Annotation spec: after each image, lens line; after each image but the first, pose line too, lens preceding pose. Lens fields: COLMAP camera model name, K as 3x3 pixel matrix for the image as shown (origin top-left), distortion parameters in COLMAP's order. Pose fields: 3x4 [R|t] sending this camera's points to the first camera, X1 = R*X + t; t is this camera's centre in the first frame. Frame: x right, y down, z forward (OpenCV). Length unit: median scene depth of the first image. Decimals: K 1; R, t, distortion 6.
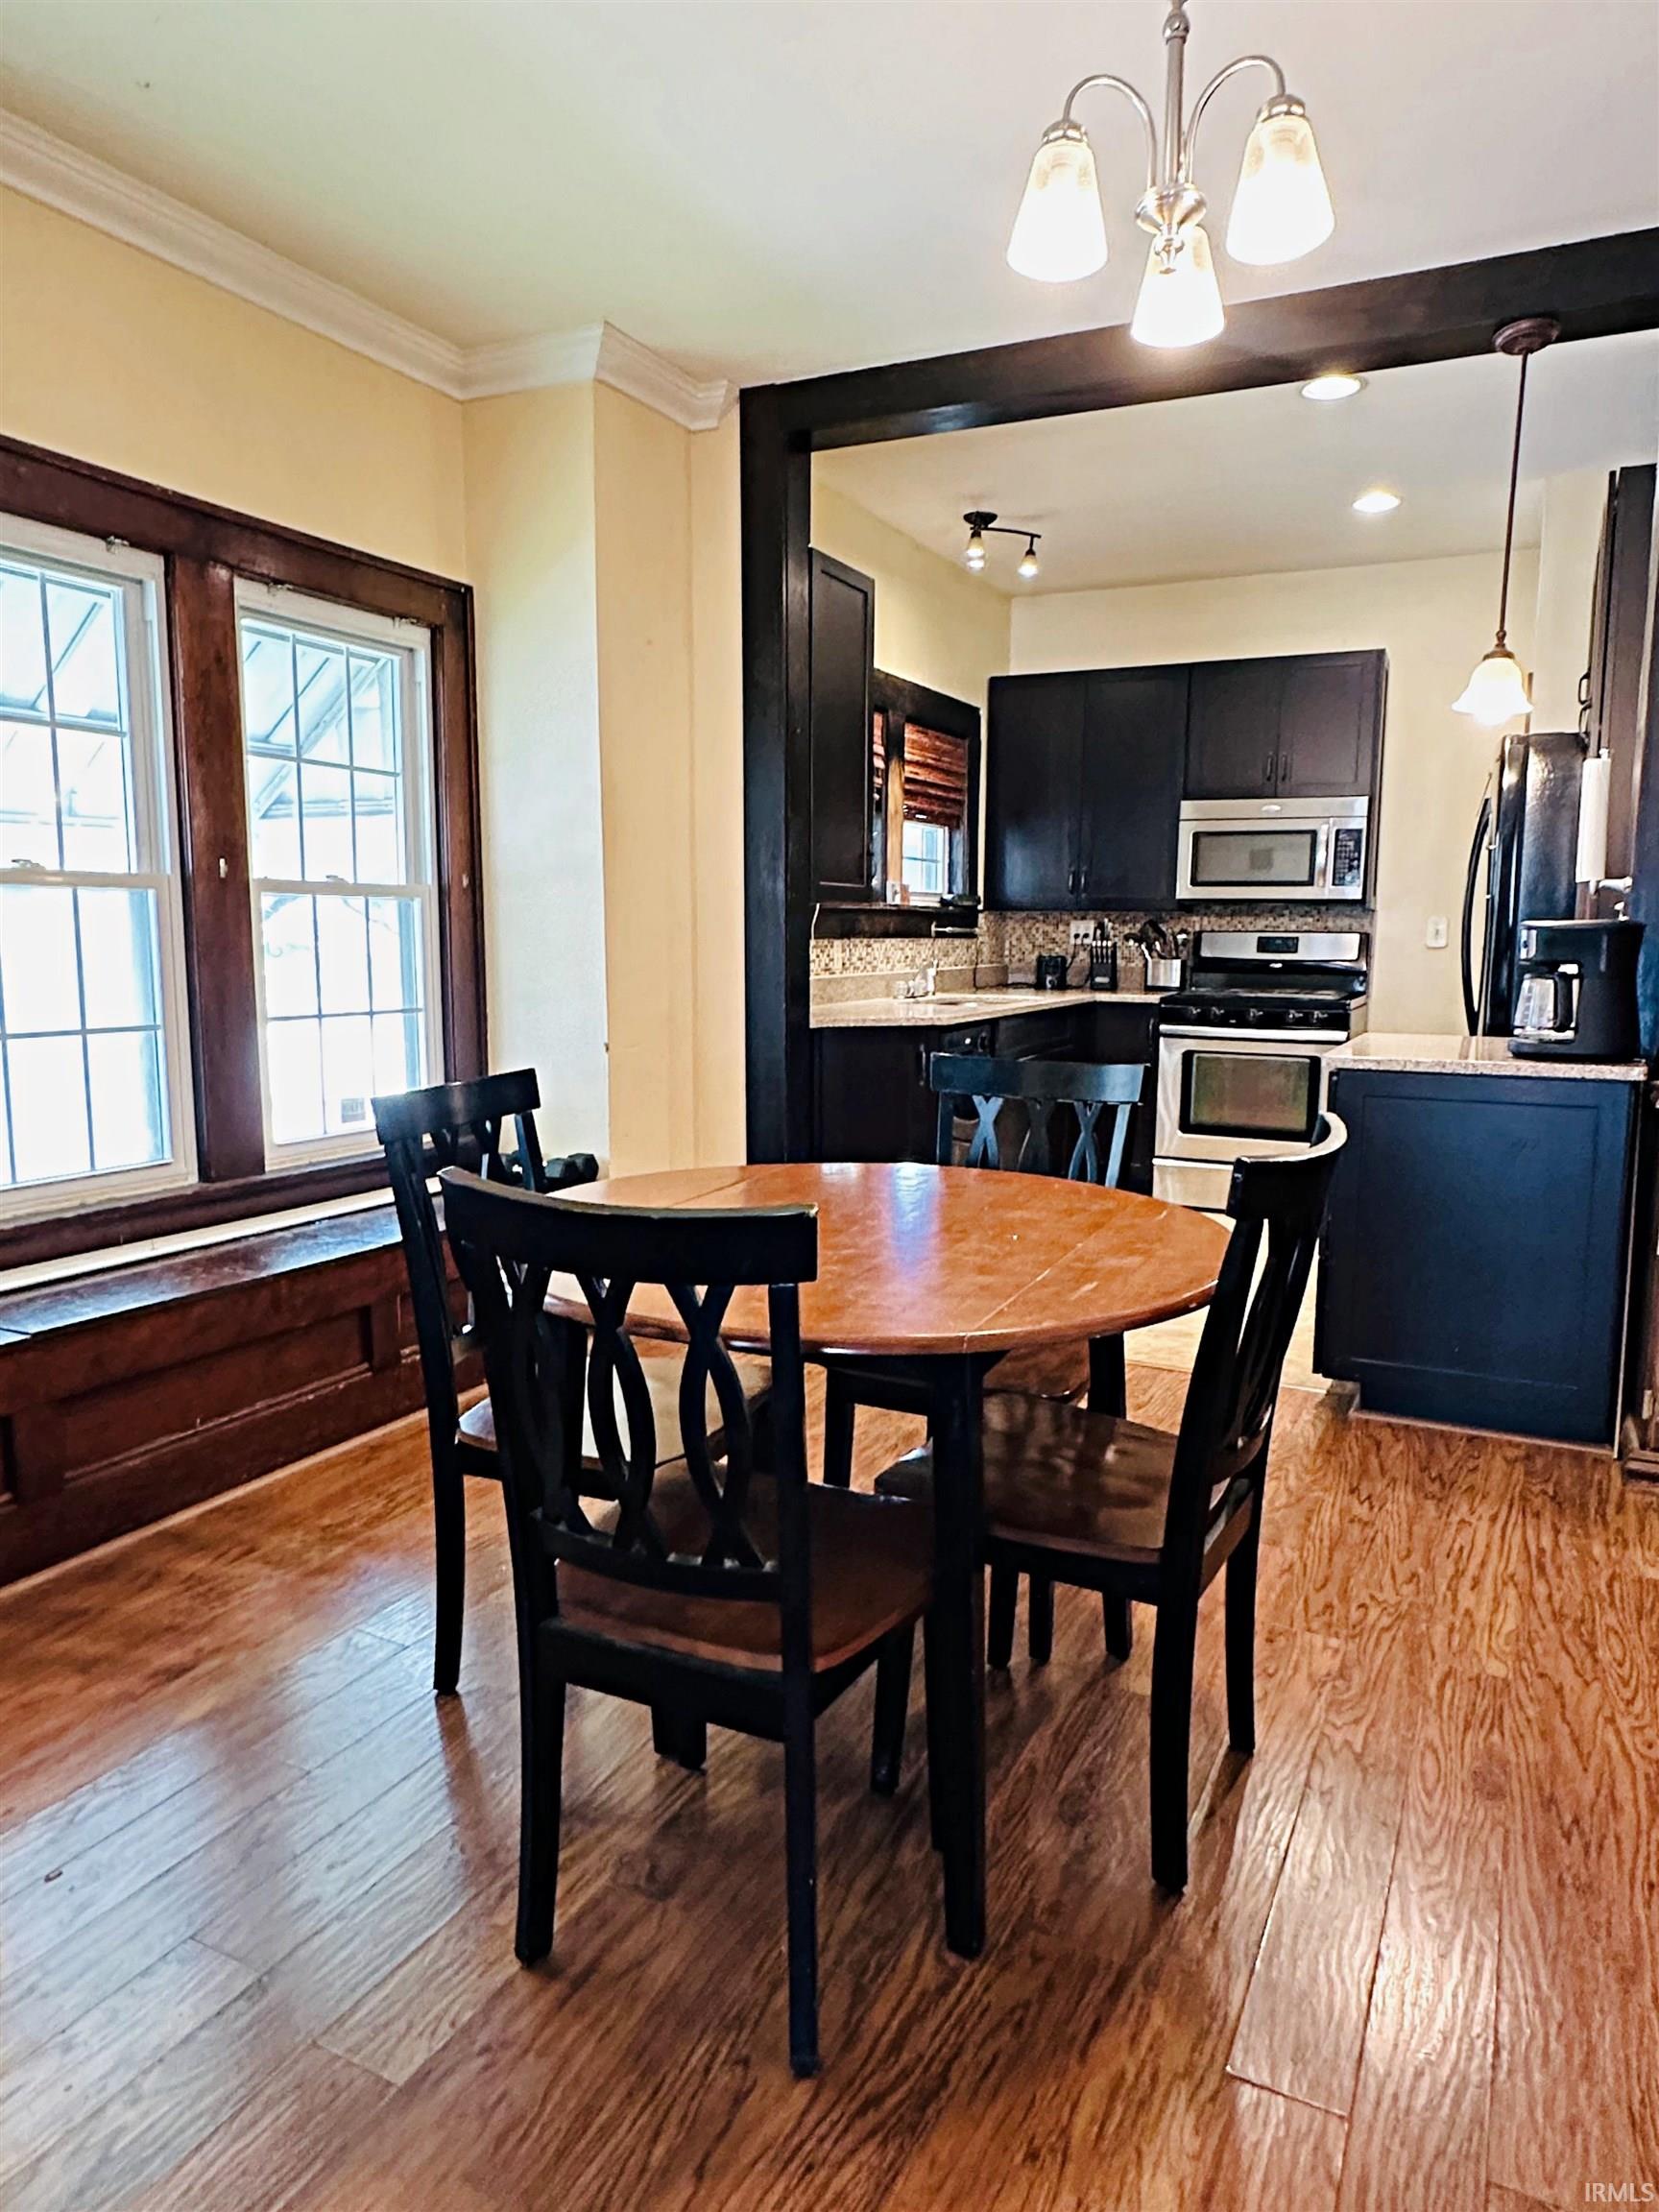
lens RADIAL K [[1424.7, 0, 832.4], [0, 1424.7, 1110.7], [0, 0, 1]] dist [0.001724, 0.000070]
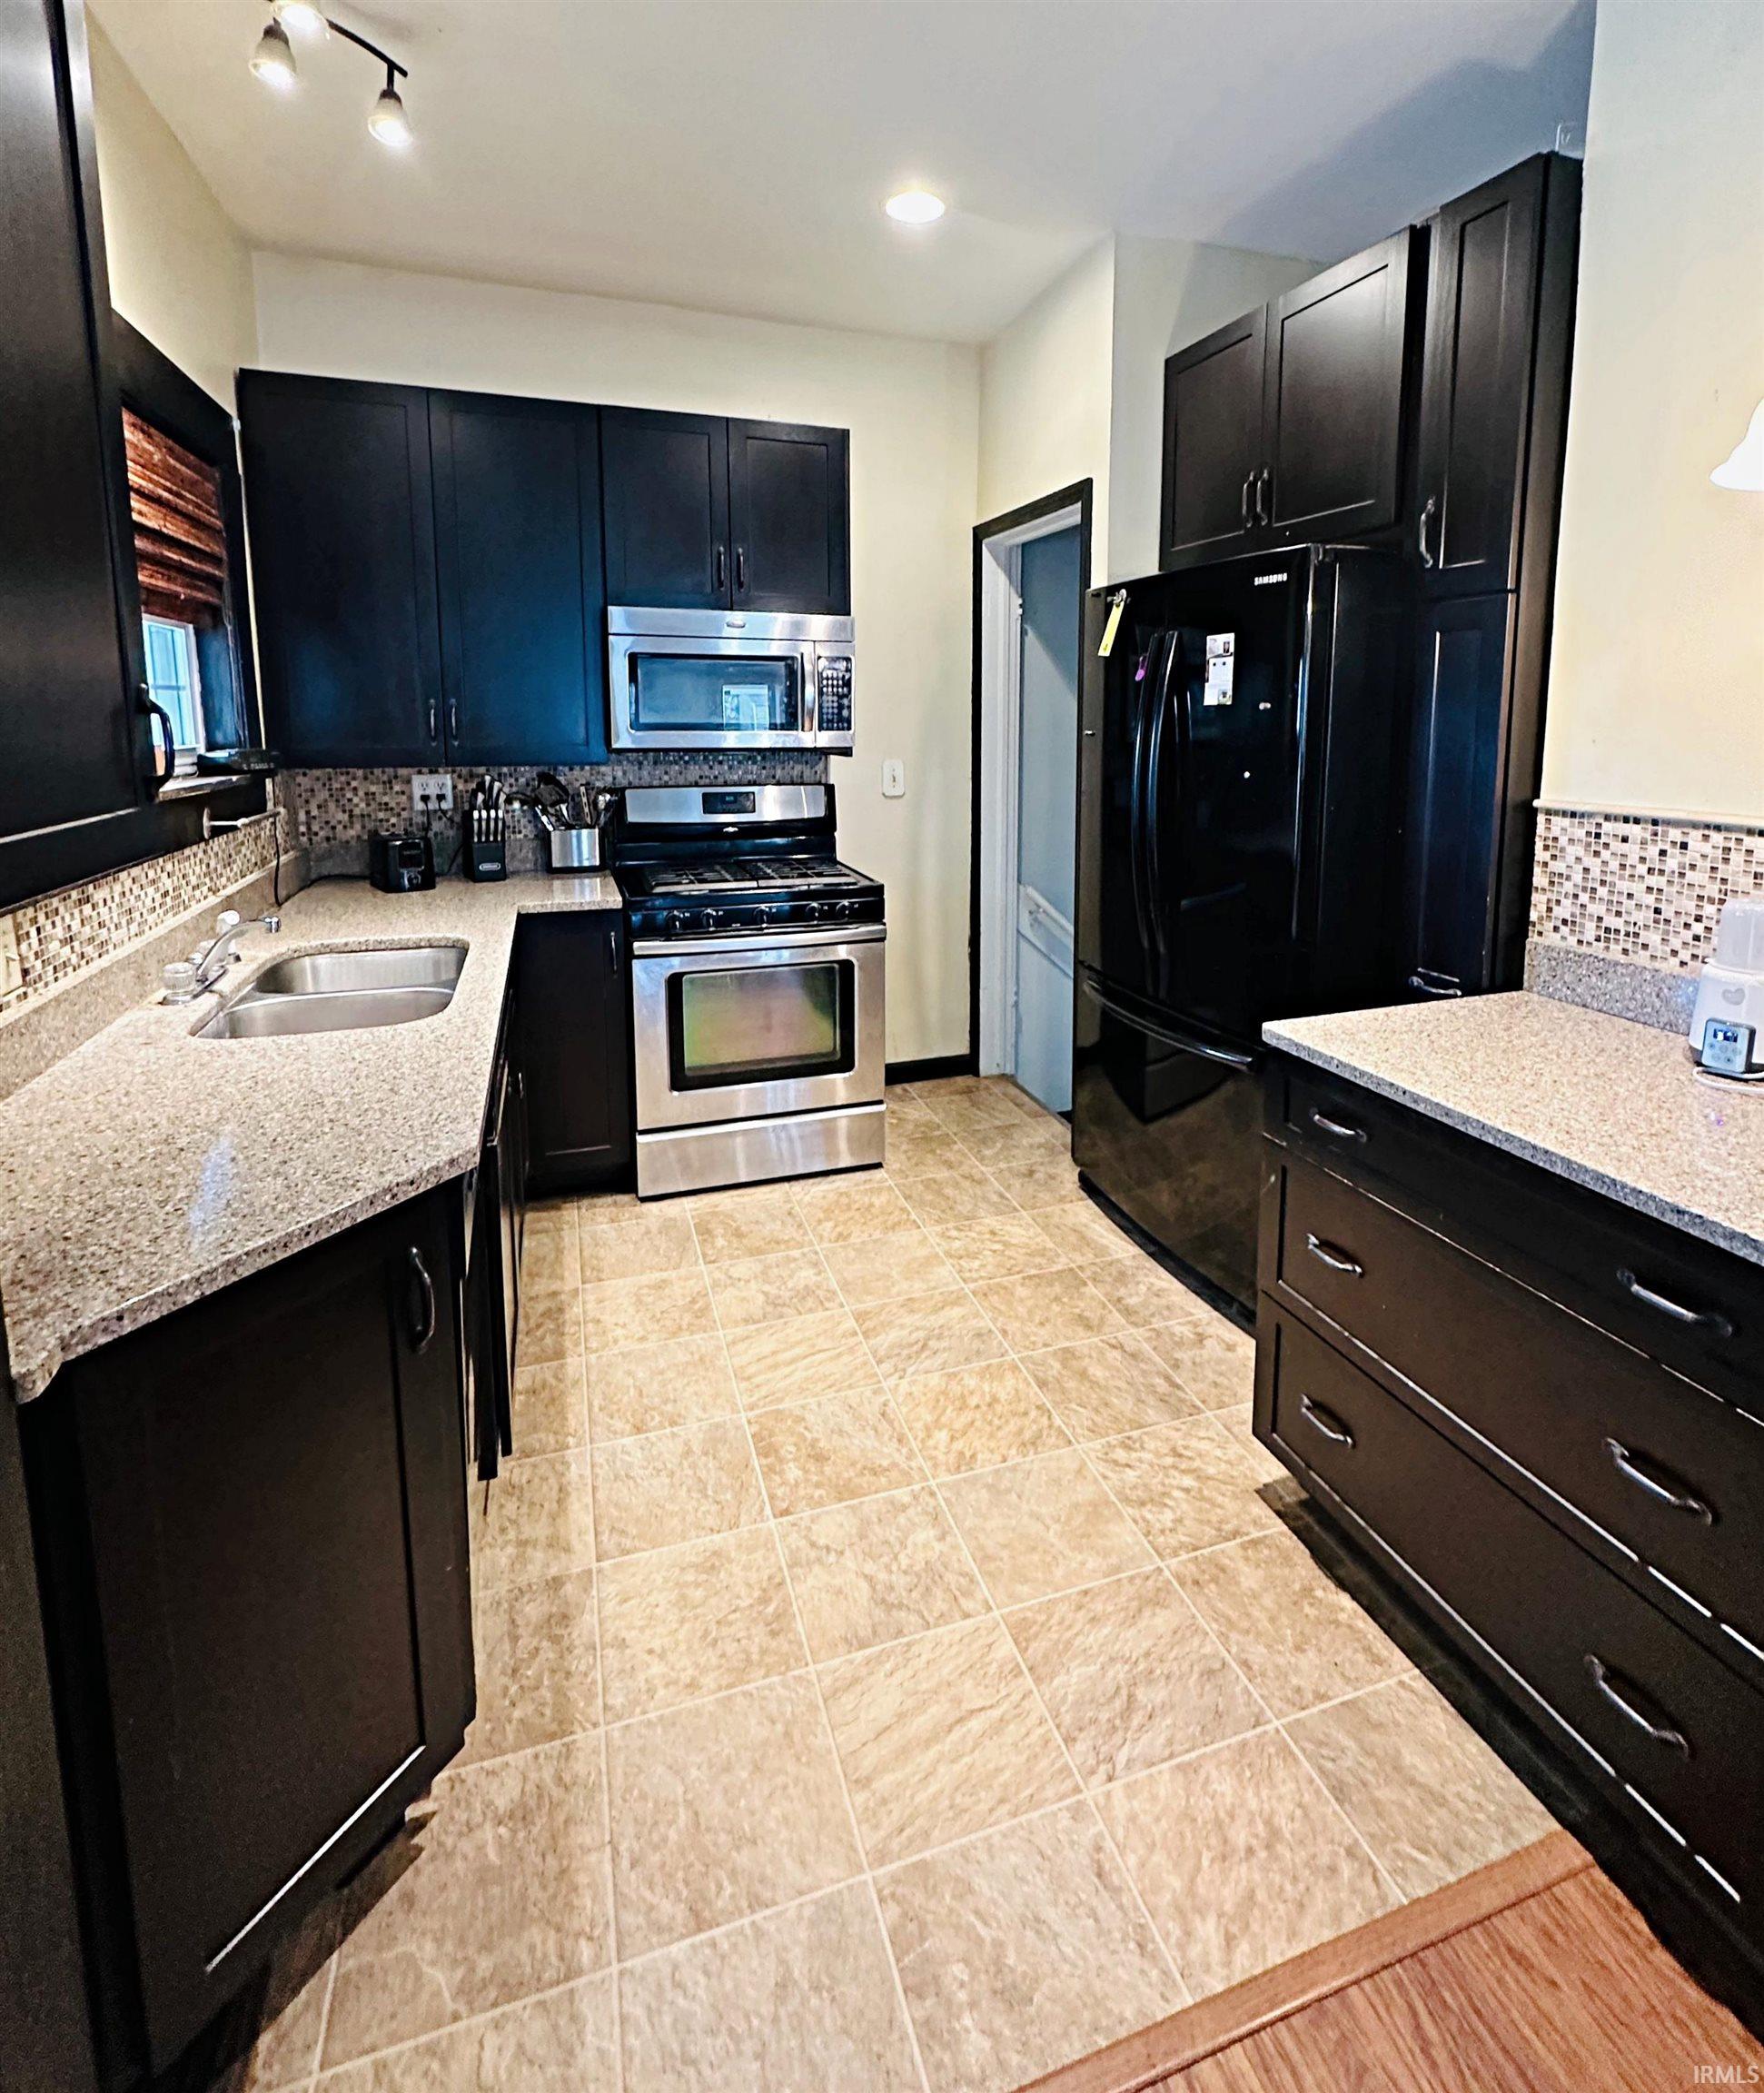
lens RADIAL K [[1042.9, 0, 916.5], [0, 1042.9, 850.5], [0, 0, 1]] dist [0.004482, -0.000834]
pose [[0.696669, -0.102129, 0.710086, -0.020023], [0.095537, 0.994206, 0.049261, -0.111307], [-0.711003, 0.033521, 0.702389, 0.545806]]
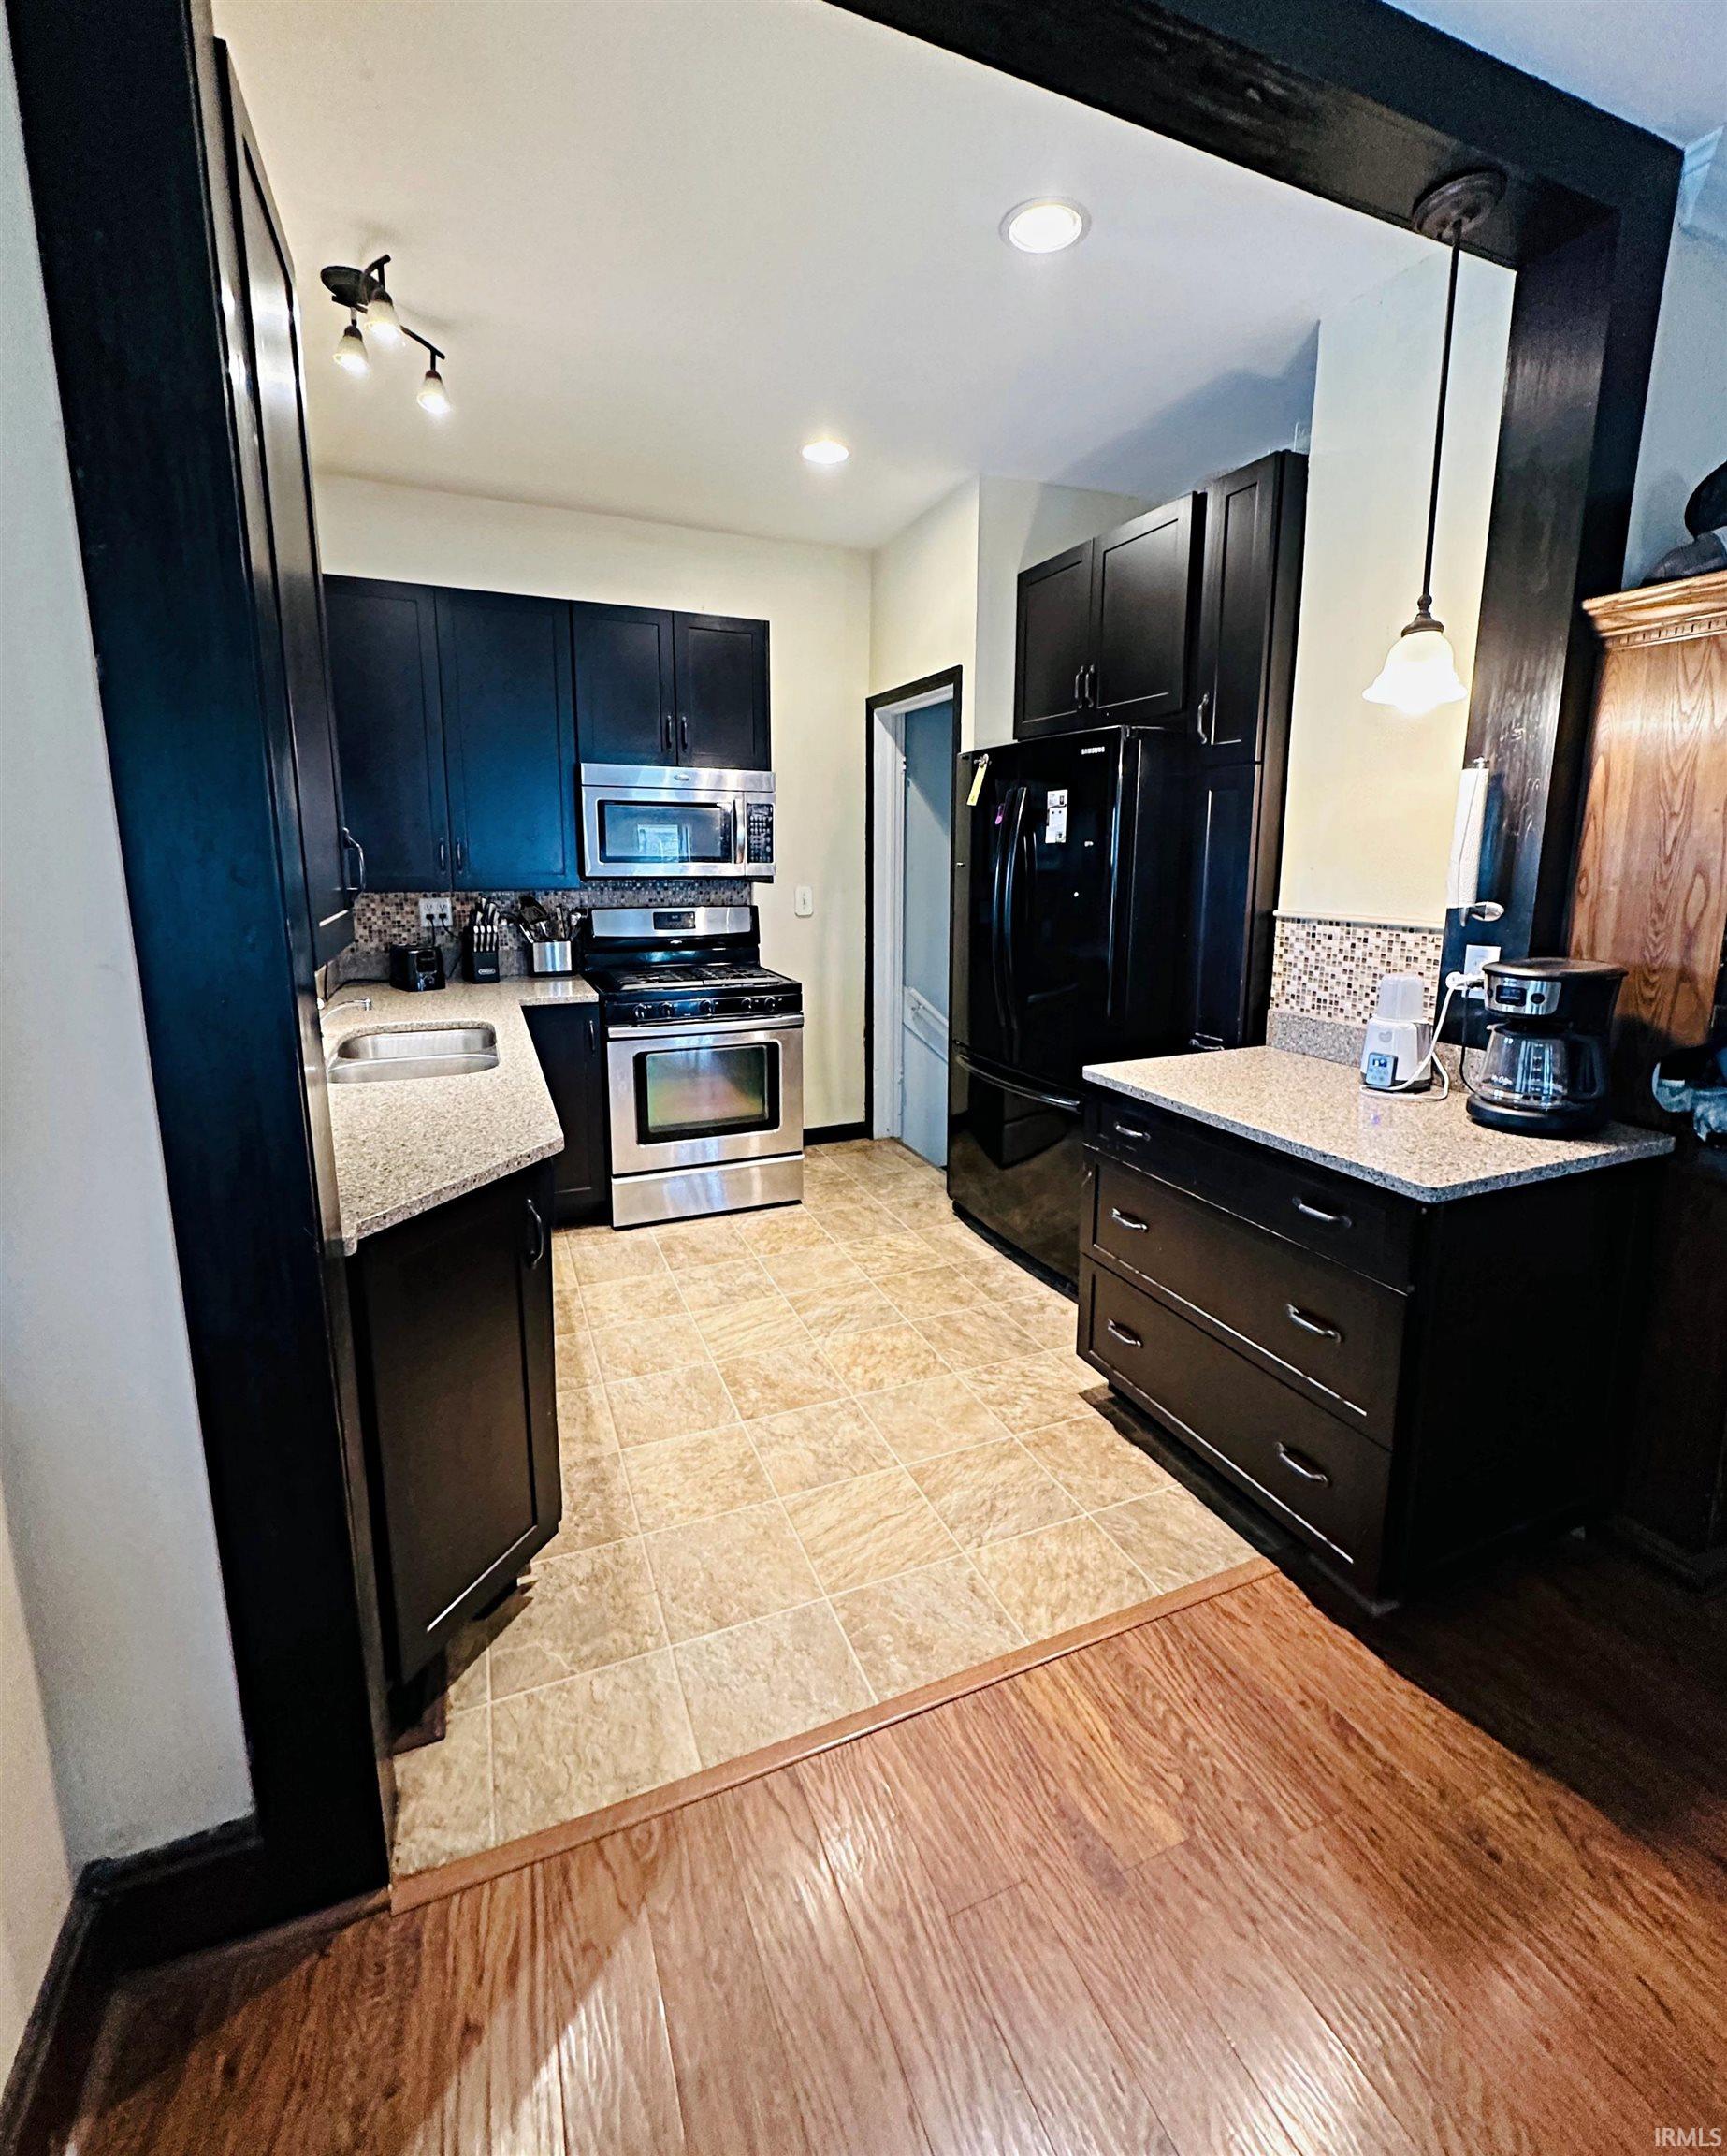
lens RADIAL K [[930.6, 0, 856.2], [0, 930.6, 1007.4], [0, 0, 1]] dist [0.003020, 0.000208]
pose [[0.653441, -0.134356, 0.744958, -0.085839], [0.098867, 0.990841, 0.091980, -0.106325], [-0.750493, 0.013549, 0.660739, 0.504308]]
